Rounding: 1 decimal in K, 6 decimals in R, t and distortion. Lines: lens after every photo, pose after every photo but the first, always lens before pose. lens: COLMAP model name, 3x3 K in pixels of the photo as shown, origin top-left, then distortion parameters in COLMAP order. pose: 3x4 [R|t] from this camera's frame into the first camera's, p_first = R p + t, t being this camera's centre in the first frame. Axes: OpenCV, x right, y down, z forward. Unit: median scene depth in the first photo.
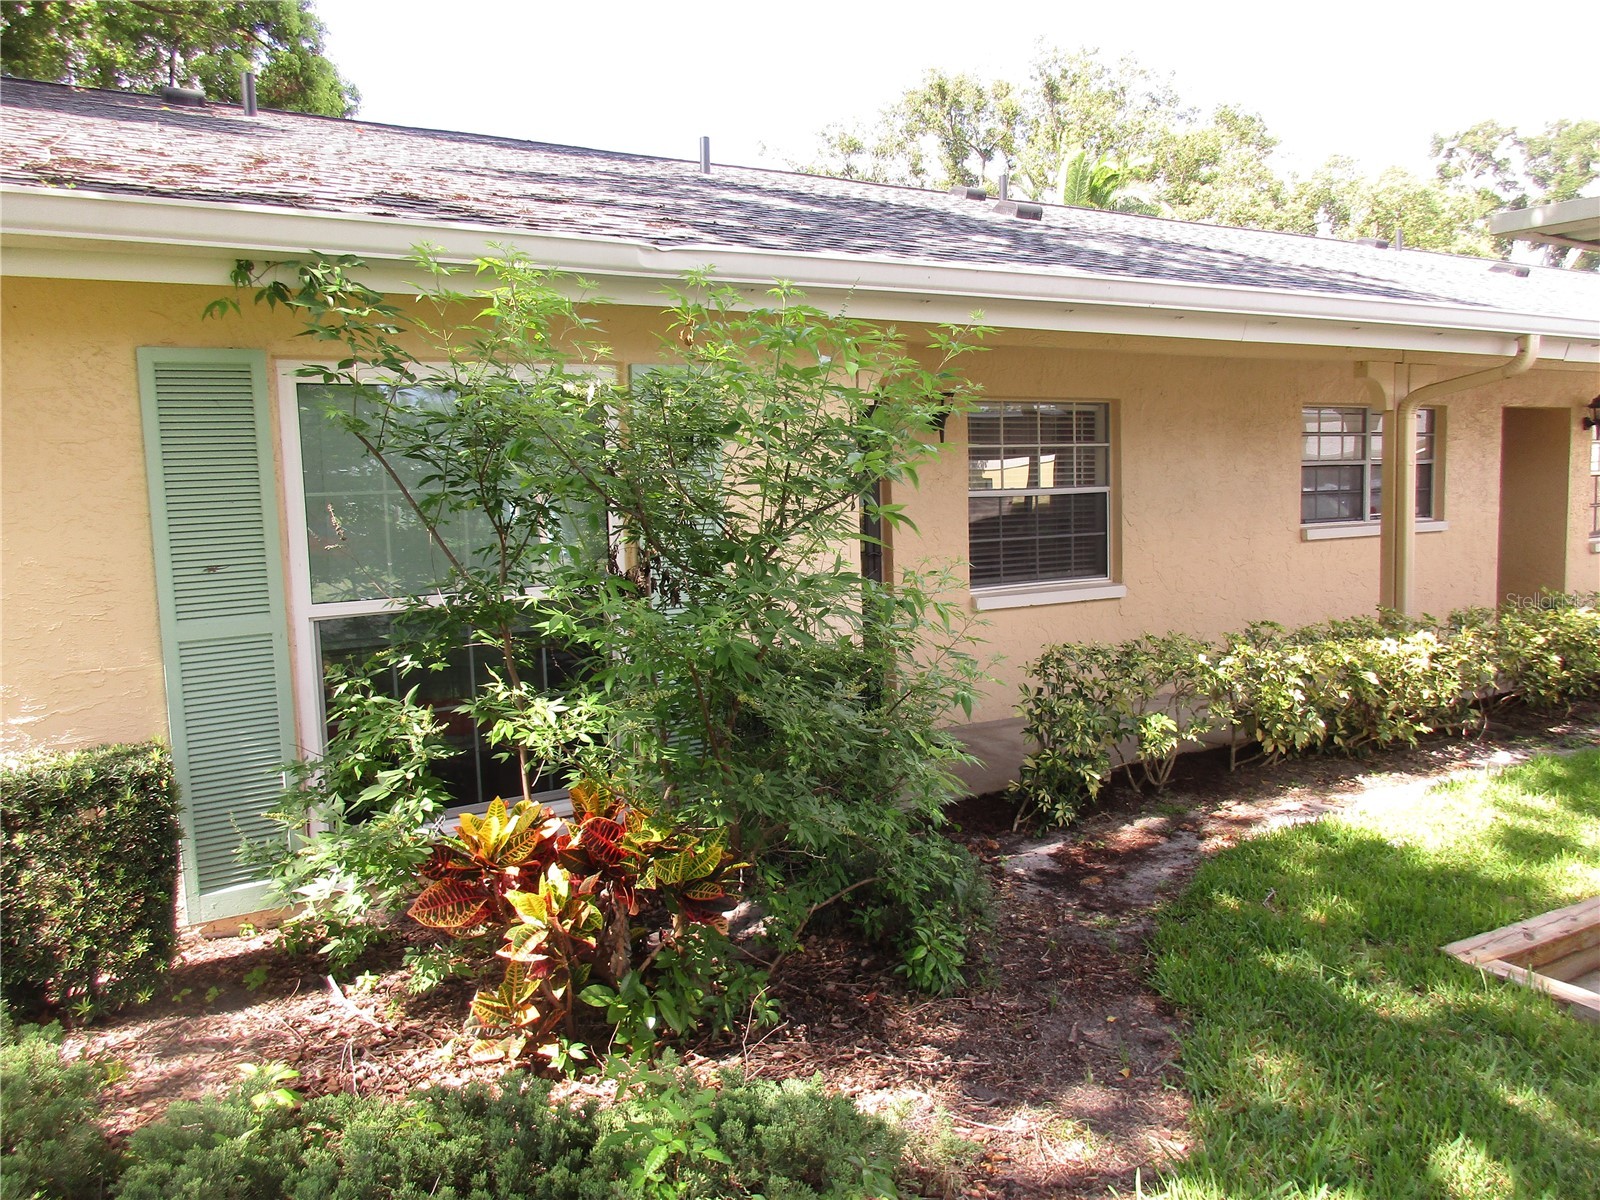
lens RADIAL K [[1213.2, 0, 800.8], [0, 1213.2, 604.1], [0, 0, 1]] dist [-0.006507, 0.001956]
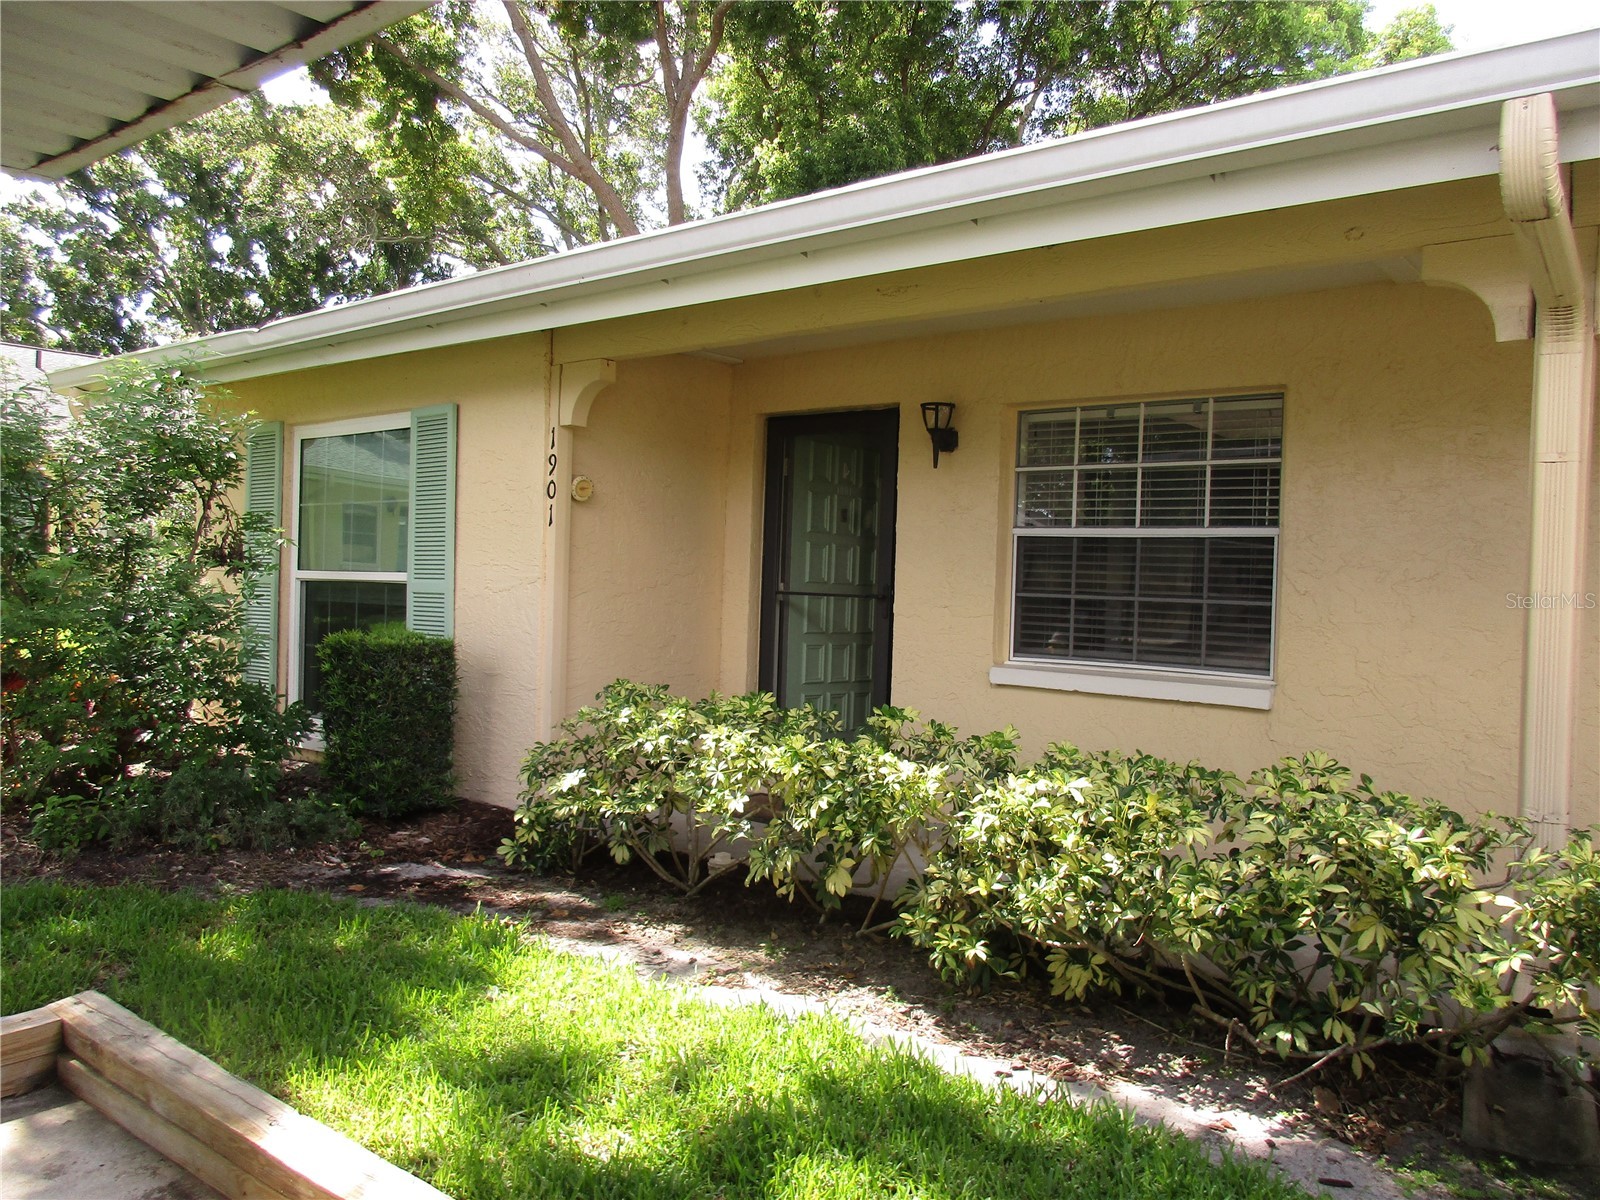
lens RADIAL K [[1213.2, 0, 800.8], [0, 1213.2, 596.3], [0, 0, 1]] dist [-0.006507, 0.001956]
pose [[0.378443, 0.064062, -0.923405, 1.081601], [-0.123400, 0.992189, 0.018261, -0.064650], [0.917362, 0.107037, 0.383393, 0.771325]]
